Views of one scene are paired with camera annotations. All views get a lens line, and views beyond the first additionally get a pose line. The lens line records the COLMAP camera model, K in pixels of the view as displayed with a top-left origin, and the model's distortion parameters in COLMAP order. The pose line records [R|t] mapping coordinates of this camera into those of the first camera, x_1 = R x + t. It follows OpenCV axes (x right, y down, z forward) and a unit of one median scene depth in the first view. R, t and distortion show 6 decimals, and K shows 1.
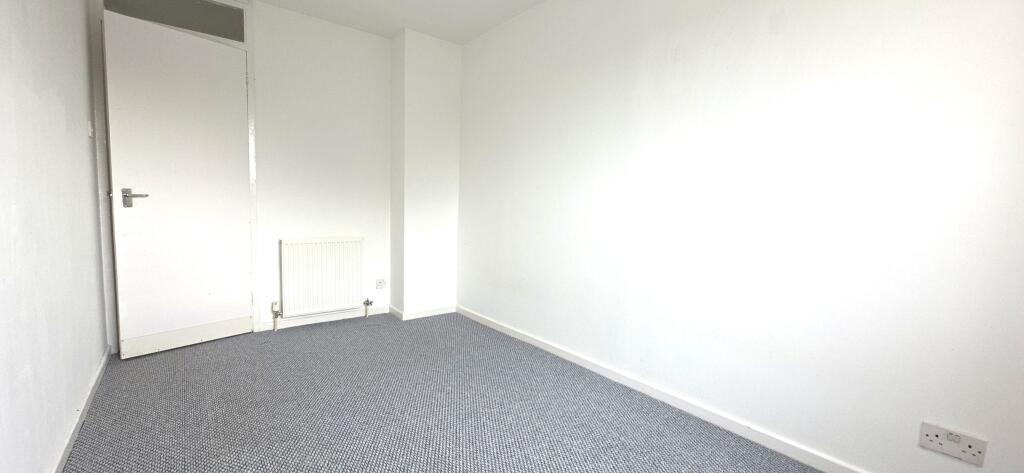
lens RADIAL K [[407.1, 0, 513.4], [0, 407.1, 239.0], [0, 0, 1]] dist [-0.001026, -0.000703]
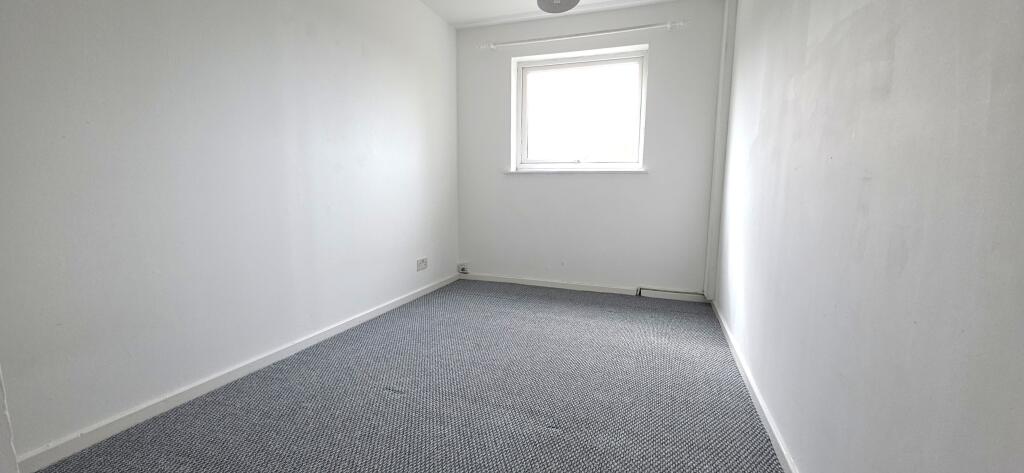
lens RADIAL K [[407.1, 0, 513.4], [0, 407.1, 239.0], [0, 0, 1]] dist [-0.001026, -0.000703]
pose [[-0.514937, -0.157046, 0.842720, -1.201594], [0.043404, 0.977038, 0.208599, -0.144030], [-0.856129, 0.143993, -0.496296, 1.538563]]
